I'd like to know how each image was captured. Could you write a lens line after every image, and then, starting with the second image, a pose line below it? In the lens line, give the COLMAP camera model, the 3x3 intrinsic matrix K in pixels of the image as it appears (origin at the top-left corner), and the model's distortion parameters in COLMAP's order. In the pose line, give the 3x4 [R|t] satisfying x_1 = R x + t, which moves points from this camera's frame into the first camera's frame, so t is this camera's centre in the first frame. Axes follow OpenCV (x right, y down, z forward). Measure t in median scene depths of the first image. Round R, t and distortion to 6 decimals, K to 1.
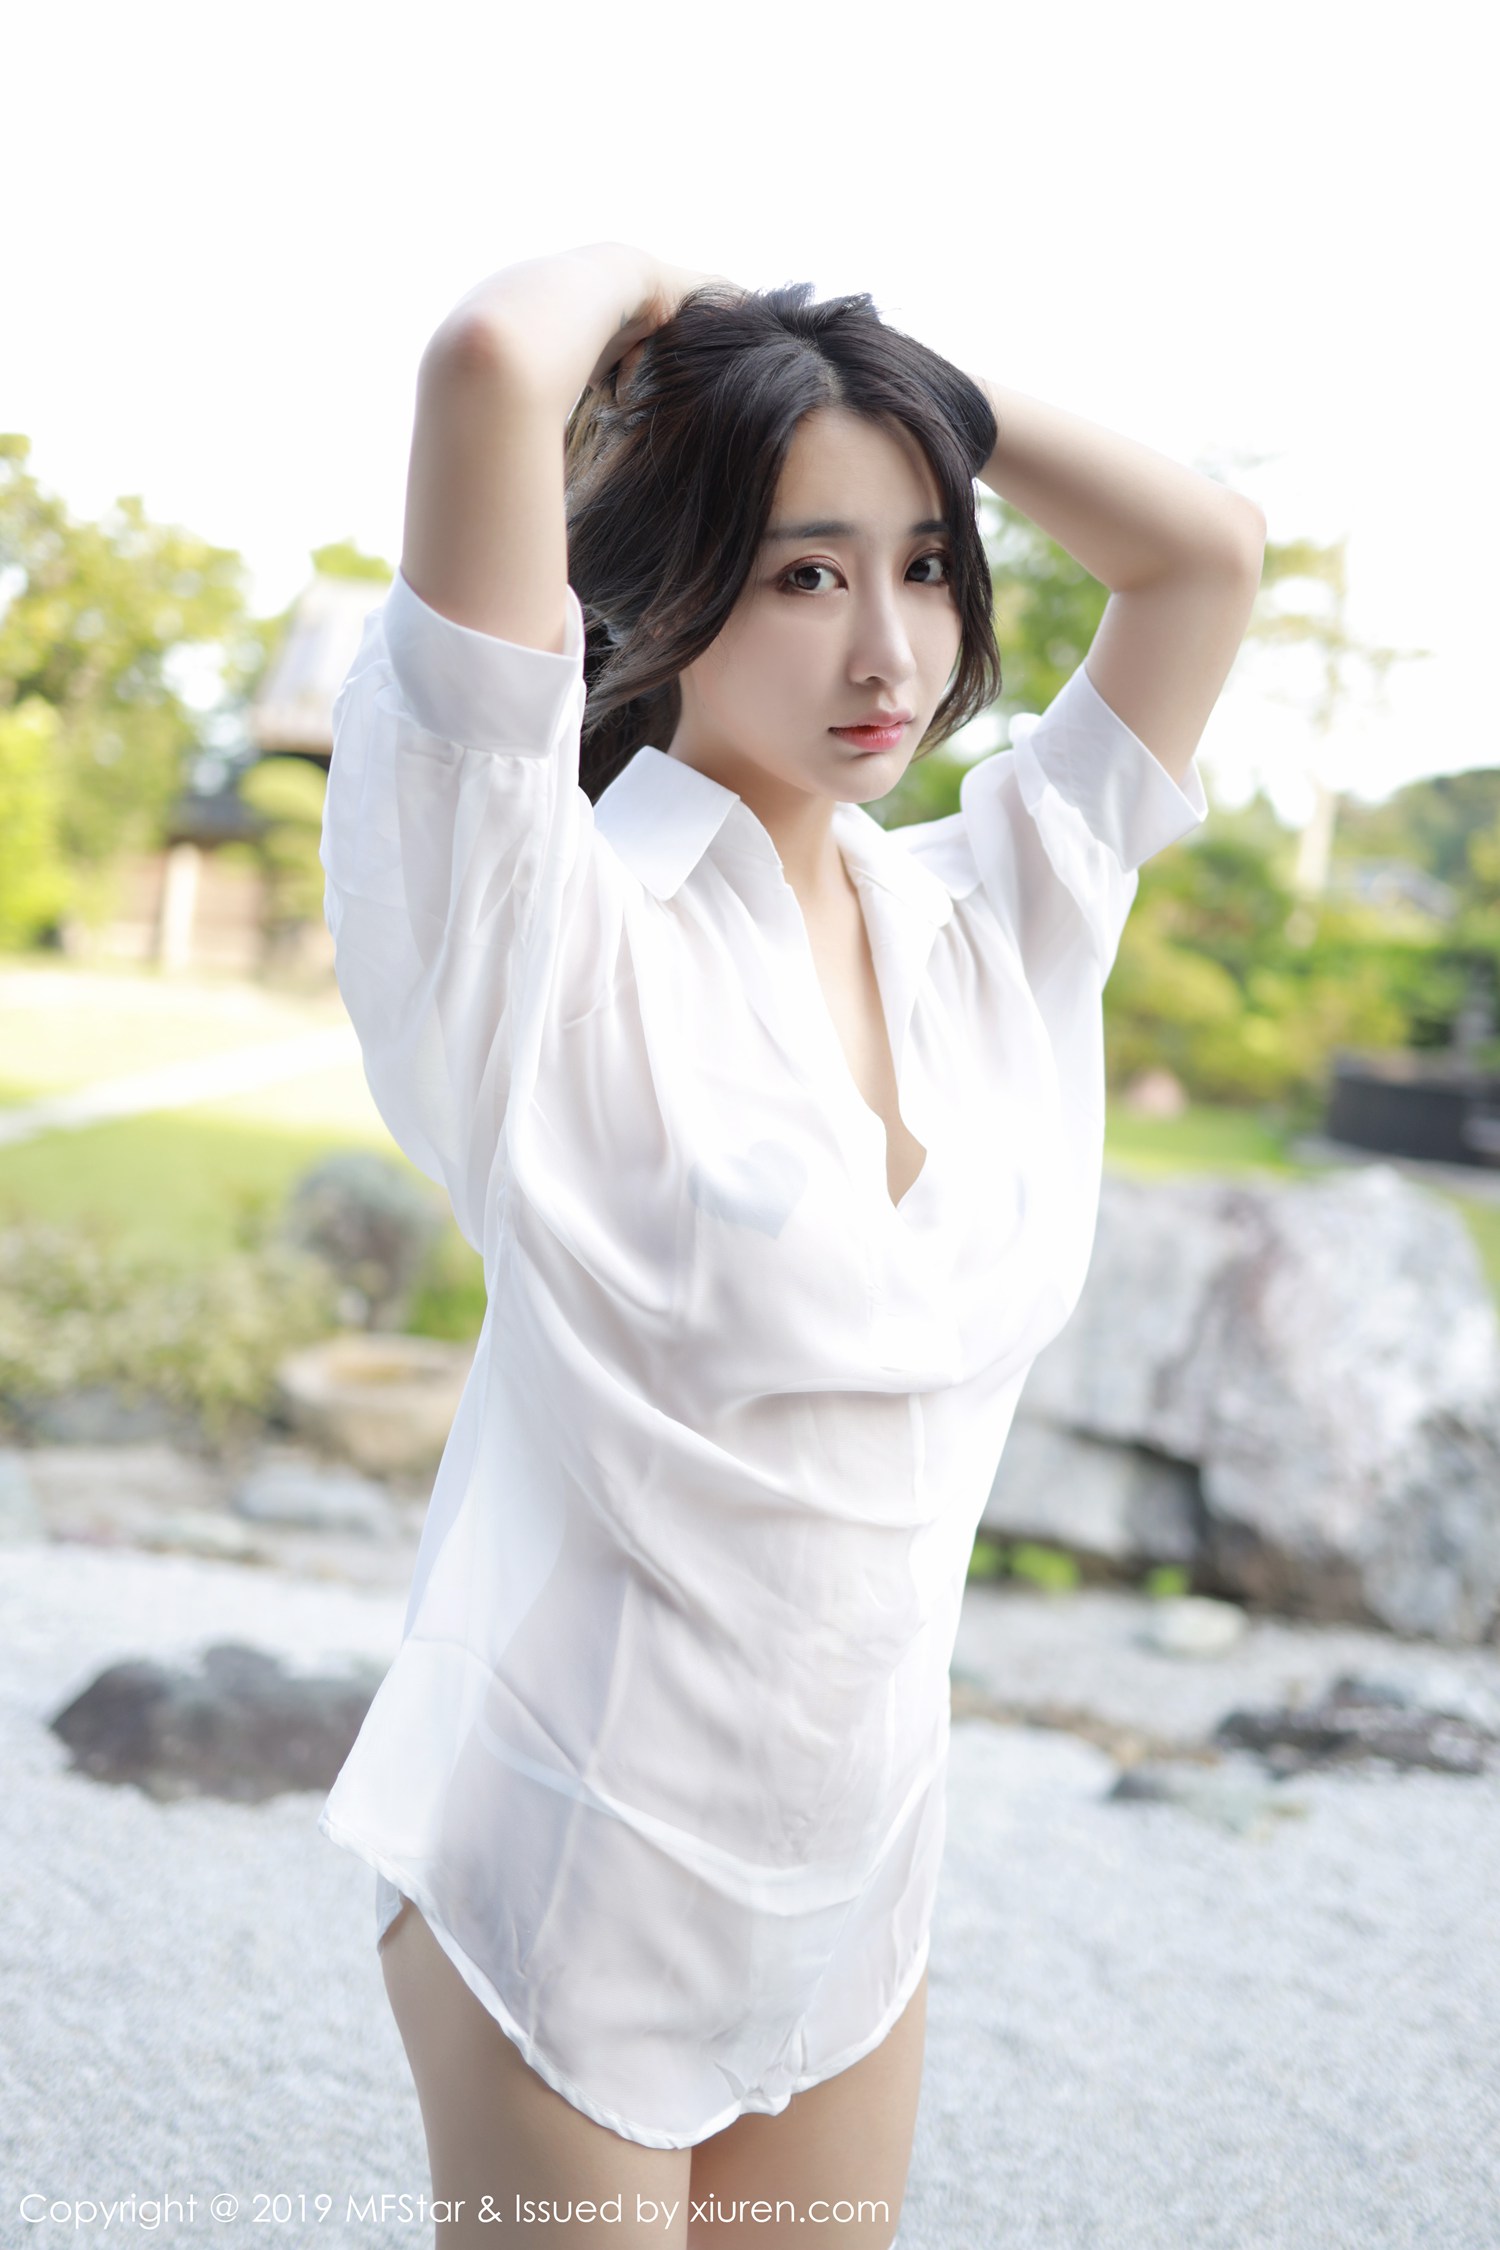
lens RADIAL K [[2295.9, 0, 739.0], [0, 2295.9, 1126.8], [0, 0, 1]] dist [-0.071324, 0.020300]
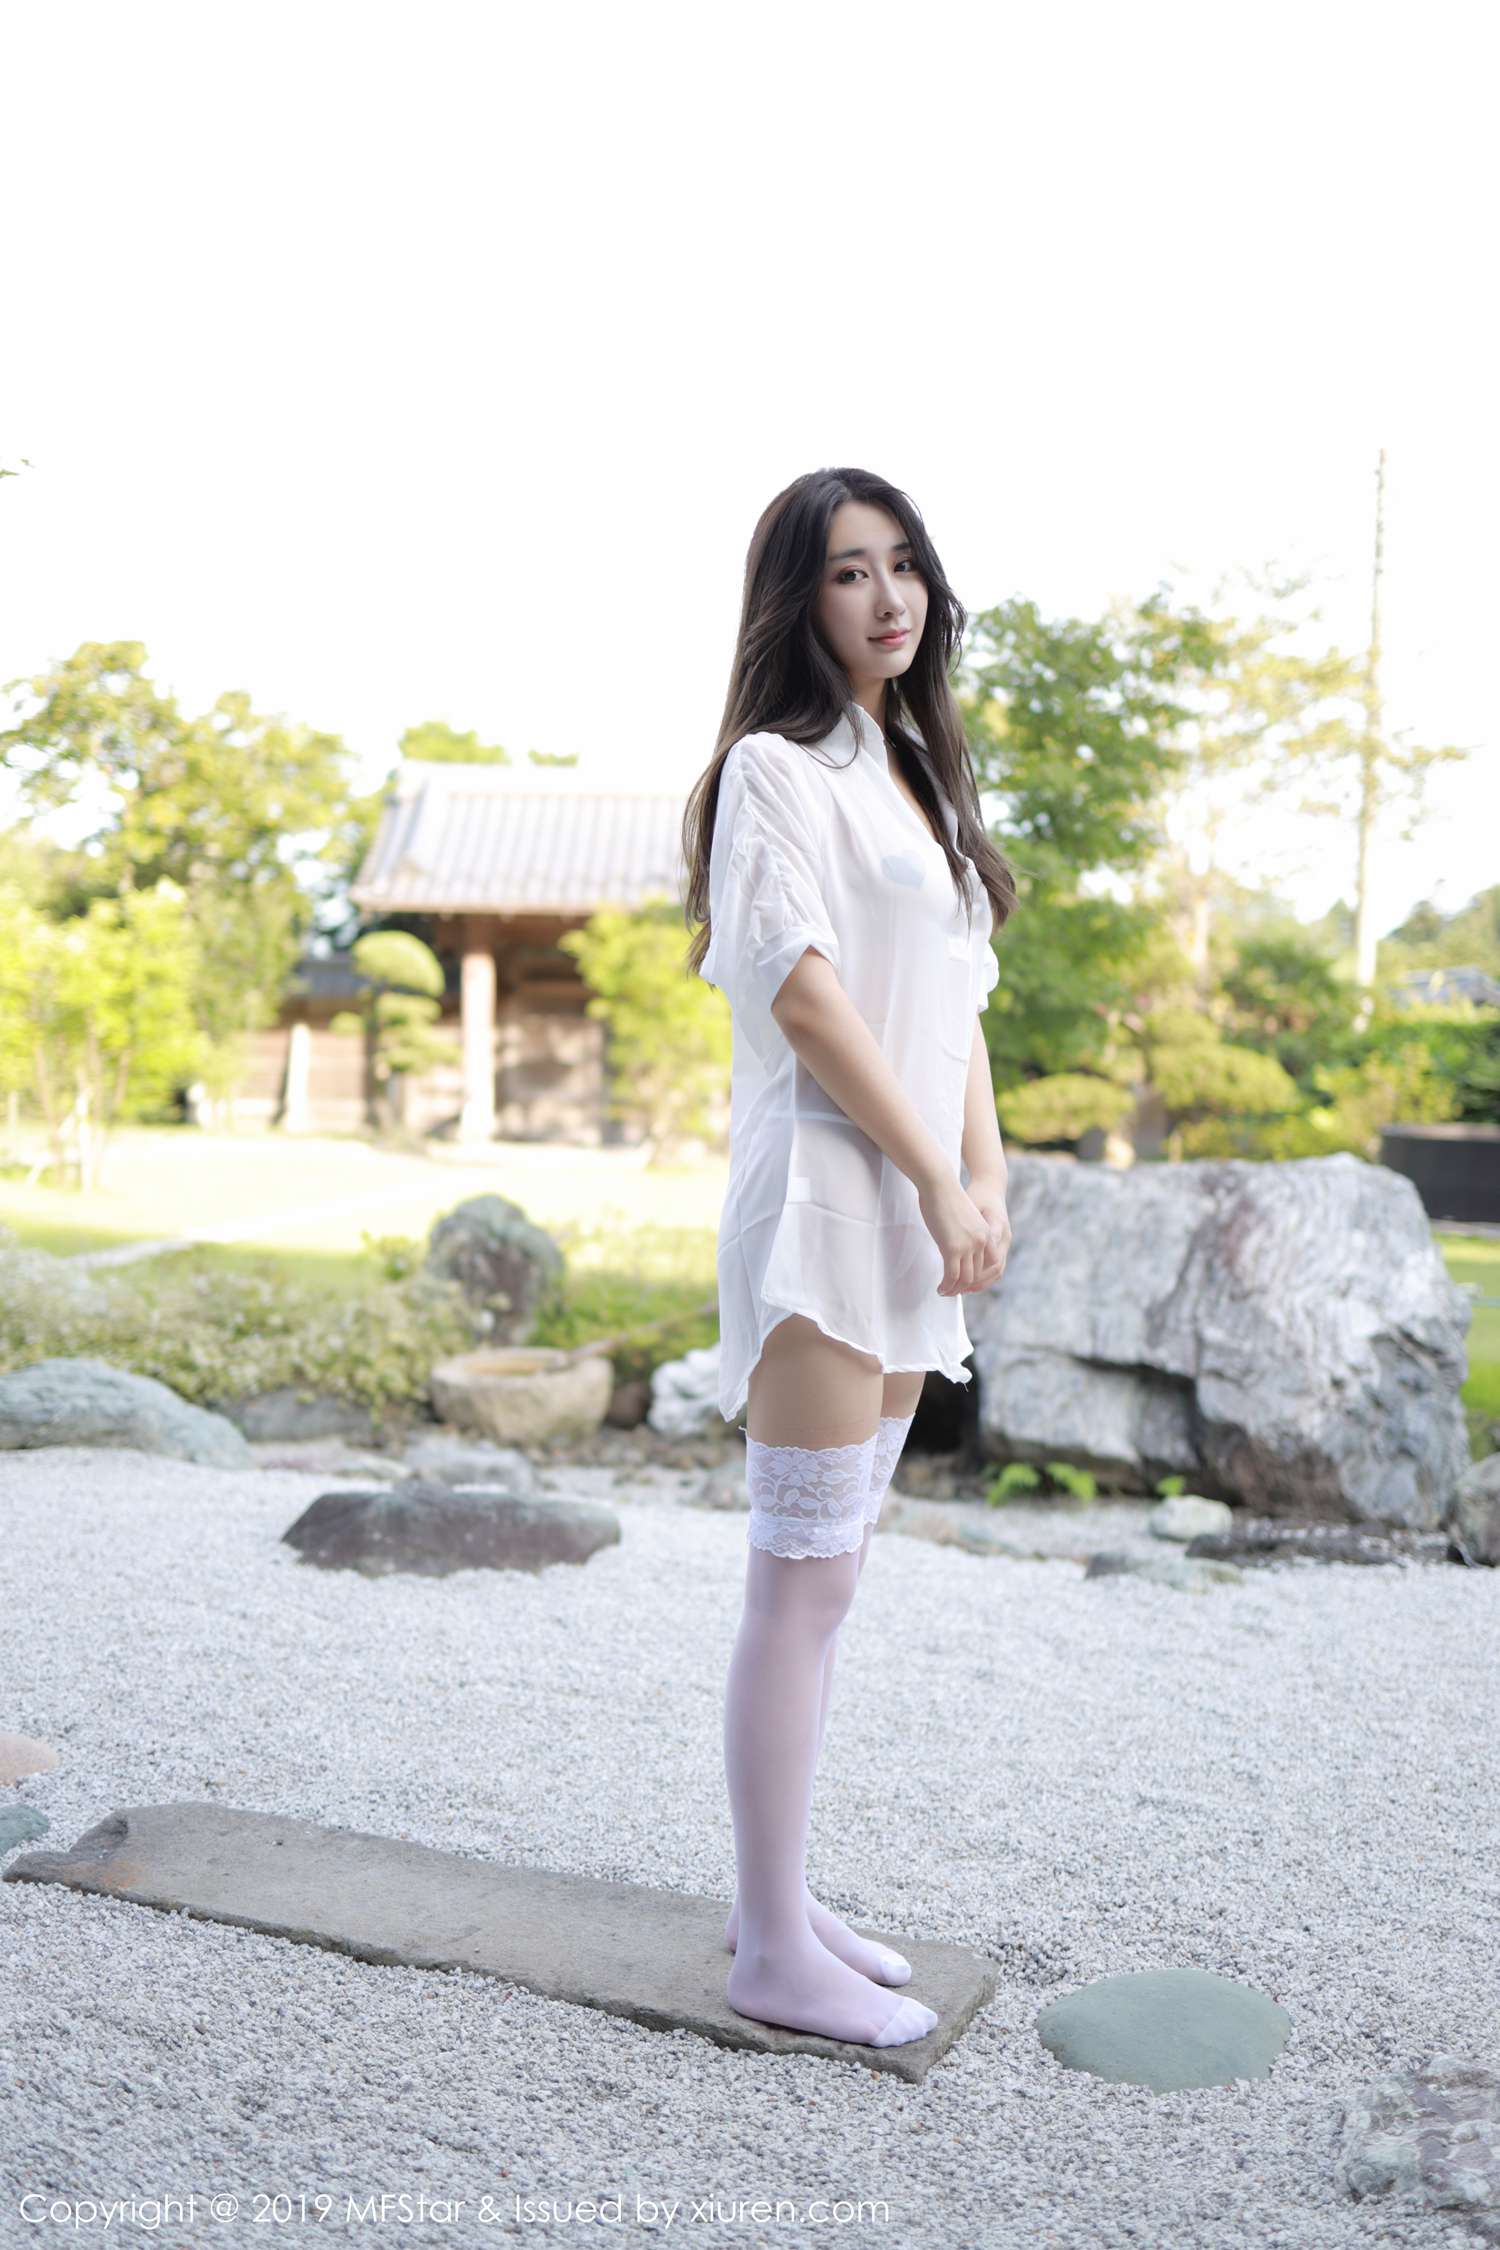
lens RADIAL K [[2303.2, 0, 750.8], [0, 2303.2, 1154.9], [0, 0, 1]] dist [-0.062604, 0.015191]
pose [[0.997068, -0.064687, -0.040871, 0.022538], [0.062037, 0.996078, -0.063081, 0.074064], [0.044791, 0.060361, 0.997171, -0.187805]]
